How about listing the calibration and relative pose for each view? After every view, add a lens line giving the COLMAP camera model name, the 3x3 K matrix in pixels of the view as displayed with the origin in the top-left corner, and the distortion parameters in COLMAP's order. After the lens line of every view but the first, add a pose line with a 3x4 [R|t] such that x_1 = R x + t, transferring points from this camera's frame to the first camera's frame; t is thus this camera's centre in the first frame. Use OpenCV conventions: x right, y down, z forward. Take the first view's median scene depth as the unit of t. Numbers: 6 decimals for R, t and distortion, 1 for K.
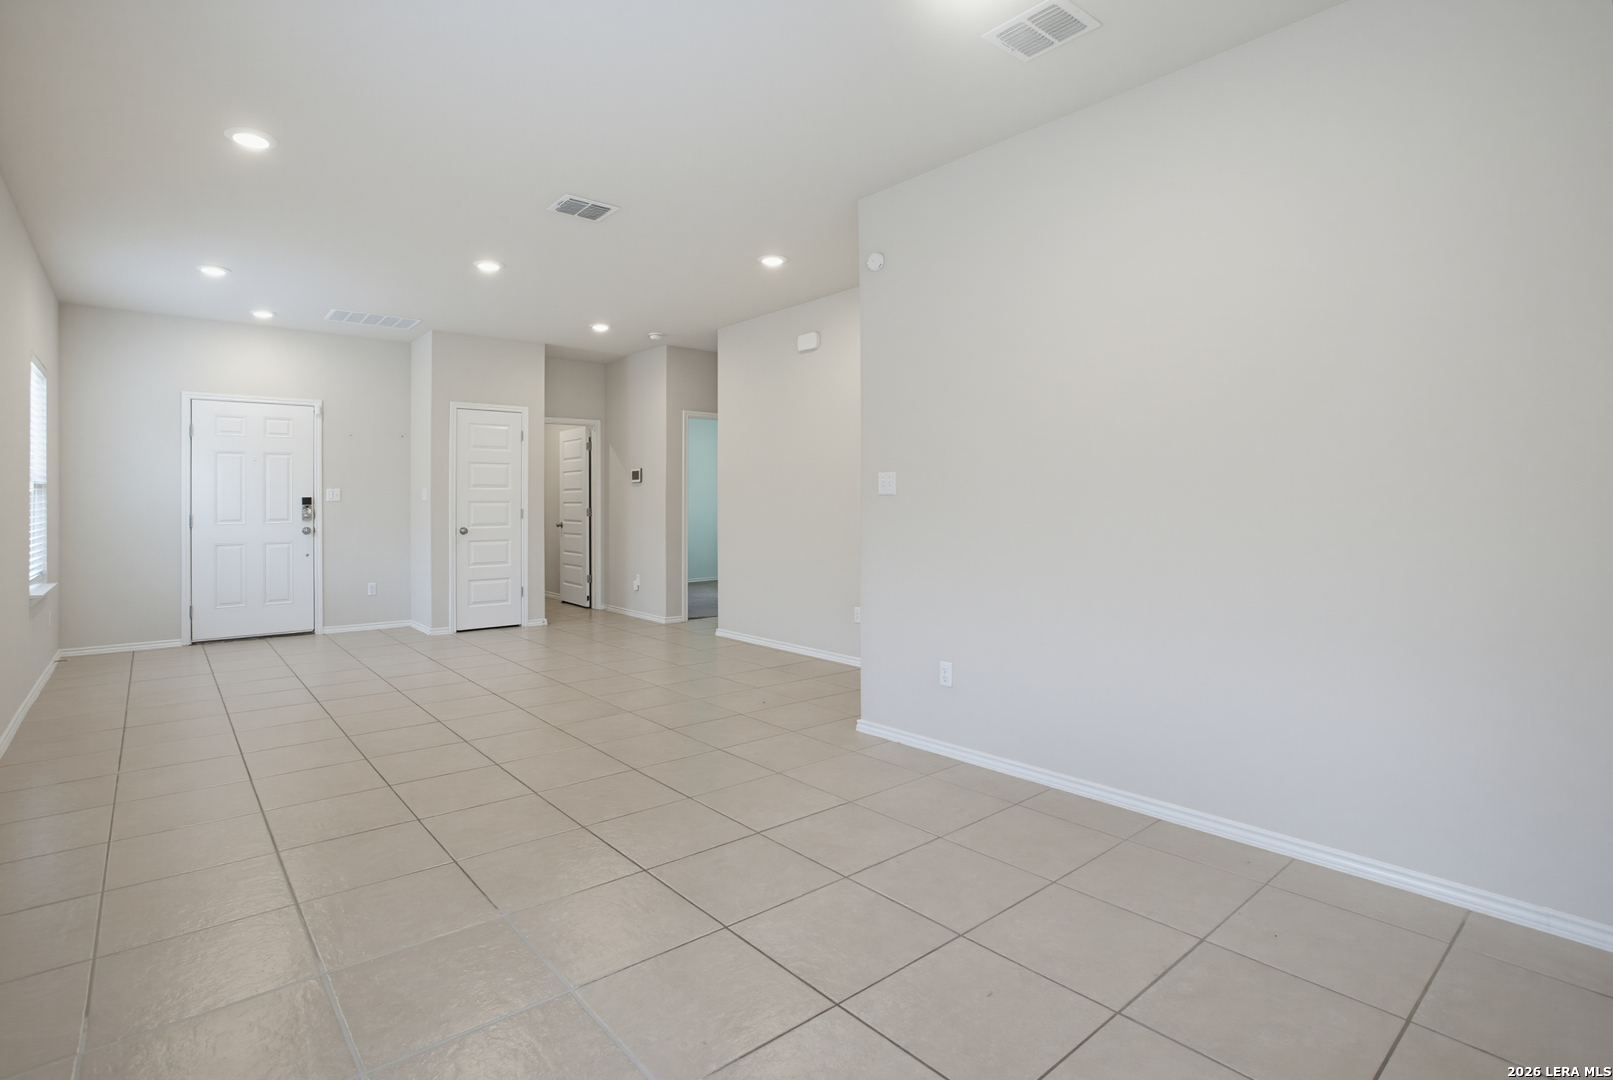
lens RADIAL K [[790.8, 0, 798.4], [0, 790.8, 492.7], [0, 0, 1]] dist [-0.023052, 0.000874]
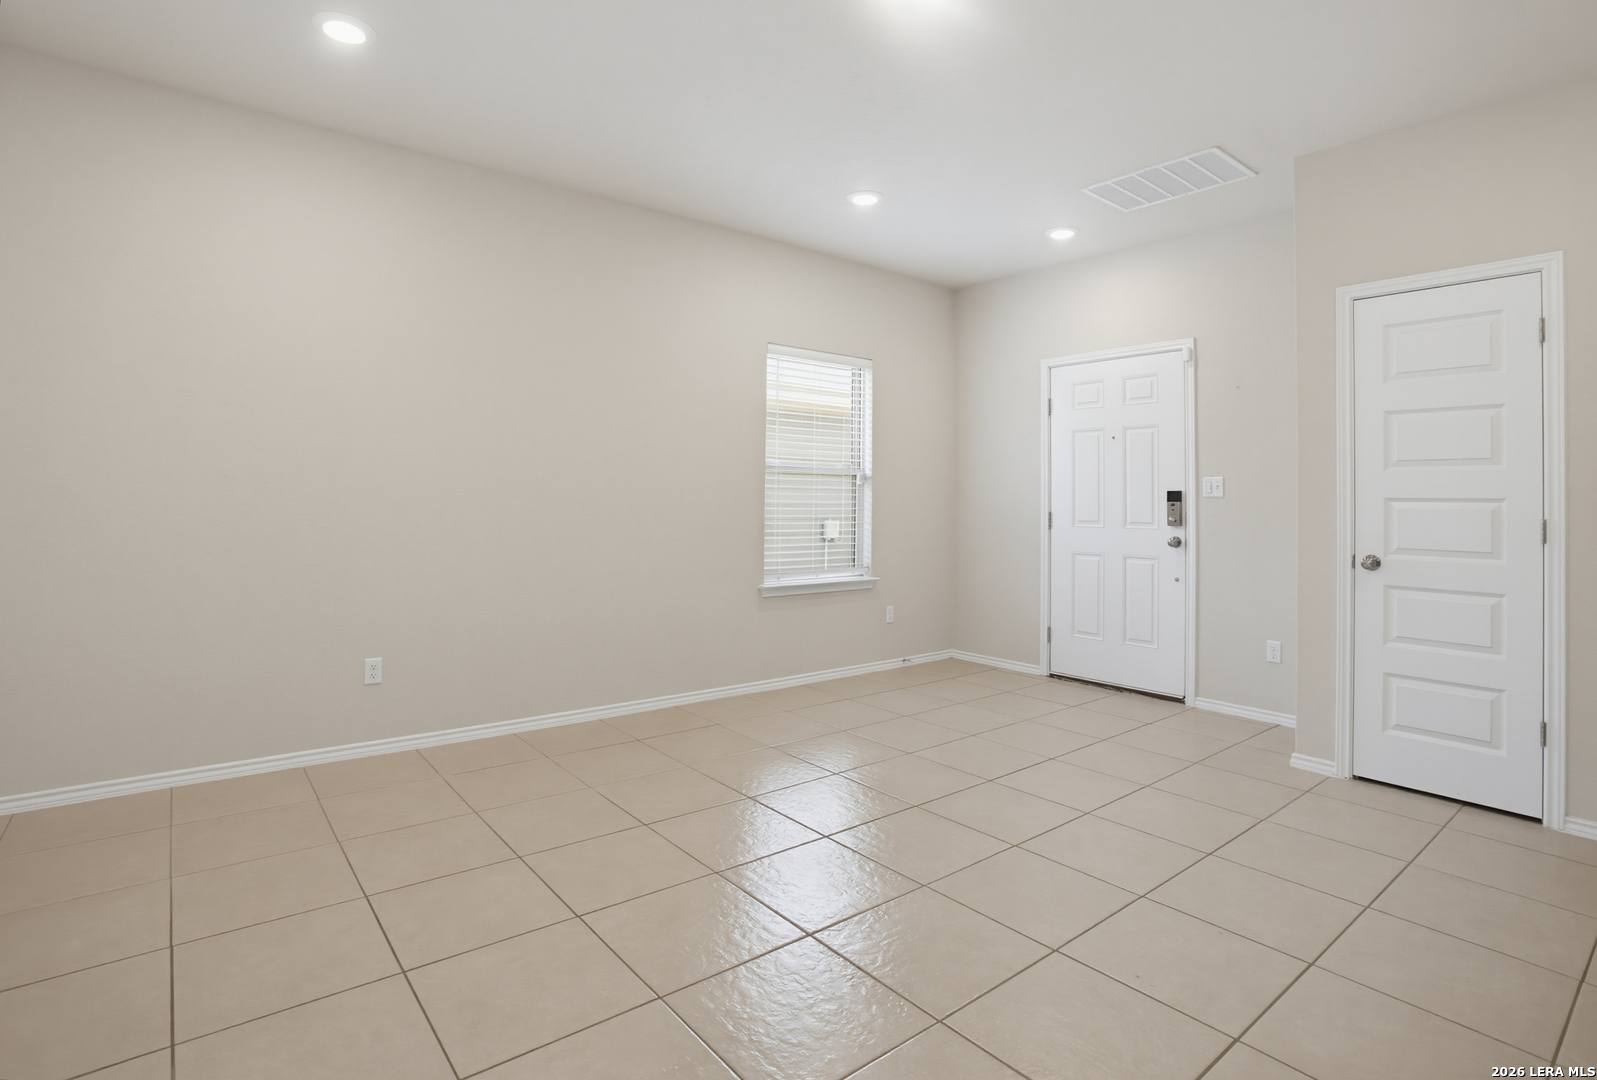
lens RADIAL K [[812.1, 0, 801.0], [0, 812.1, 480.8], [0, 0, 1]] dist [-0.001311, -0.000114]
pose [[0.021192, -0.016334, -0.999642, 0.040504], [0.000297, 0.999867, -0.016332, 0.008592], [0.999775, 0.000049, 0.021194, 0.669795]]
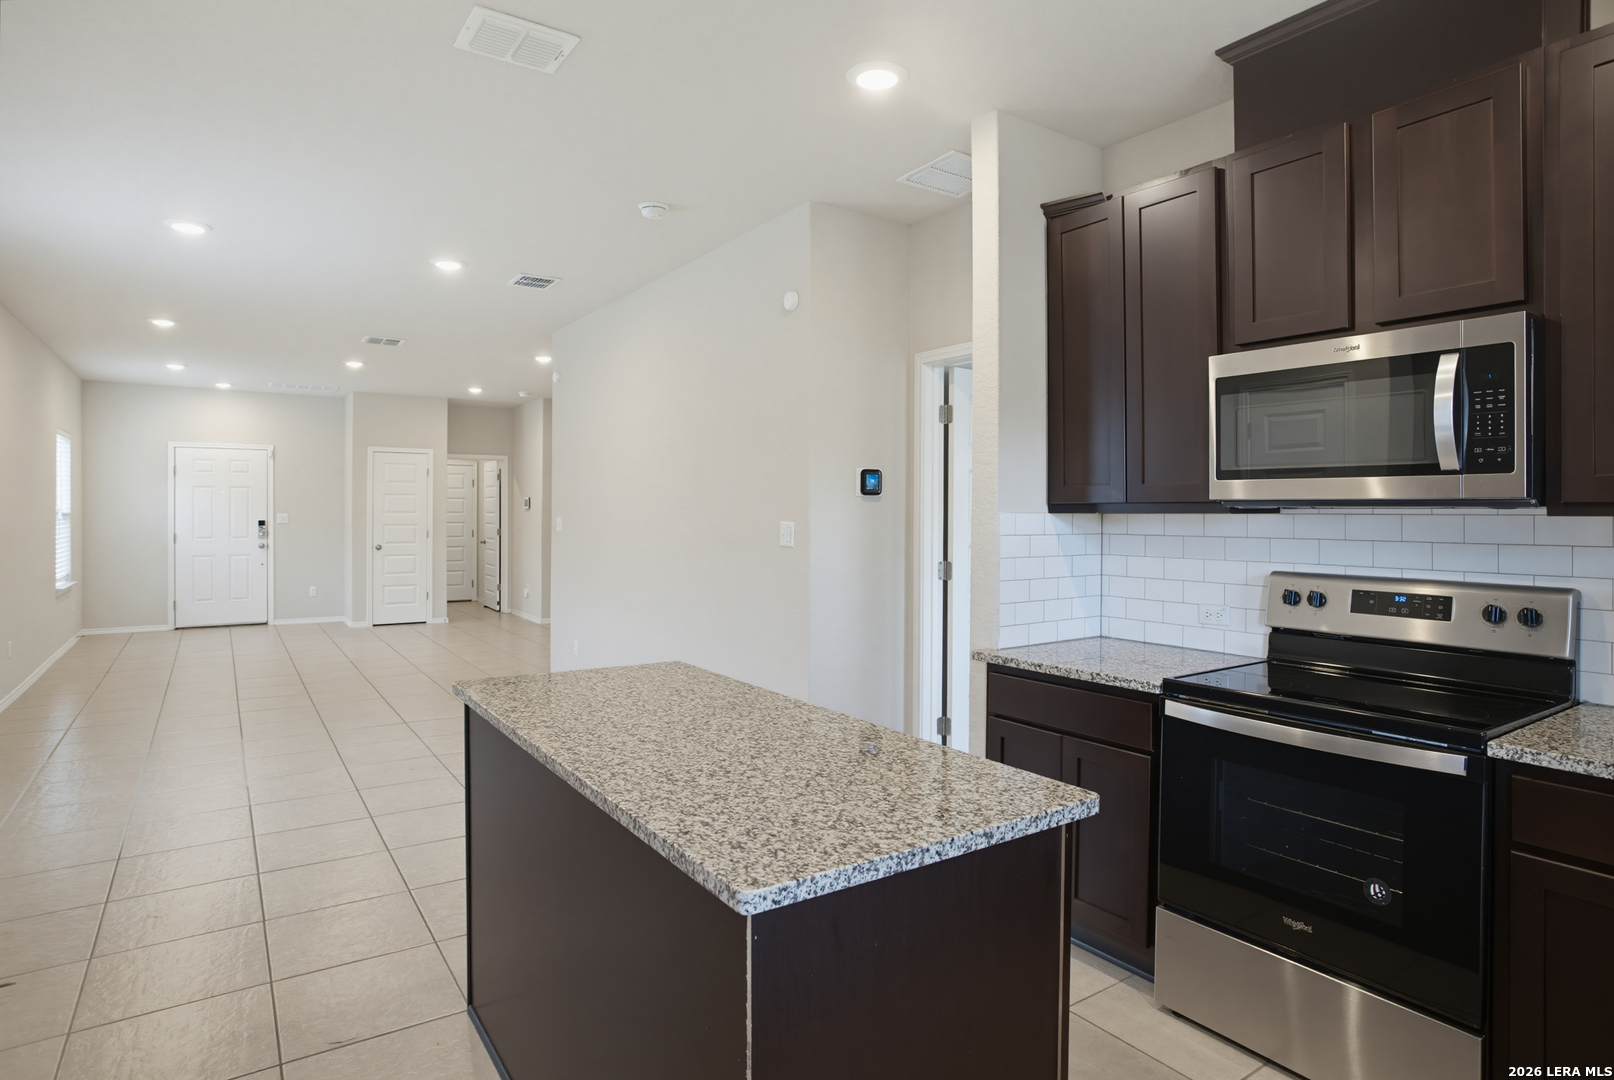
lens RADIAL K [[884.8, 0, 803.6], [0, 884.8, 511.2], [0, 0, 1]] dist [-0.003370, -0.011215]
pose [[0.994316, 0.008485, -0.106135, 0.422427], [-0.007171, 0.999893, 0.012758, -0.034221], [0.106232, -0.011925, 0.994270, -0.362818]]
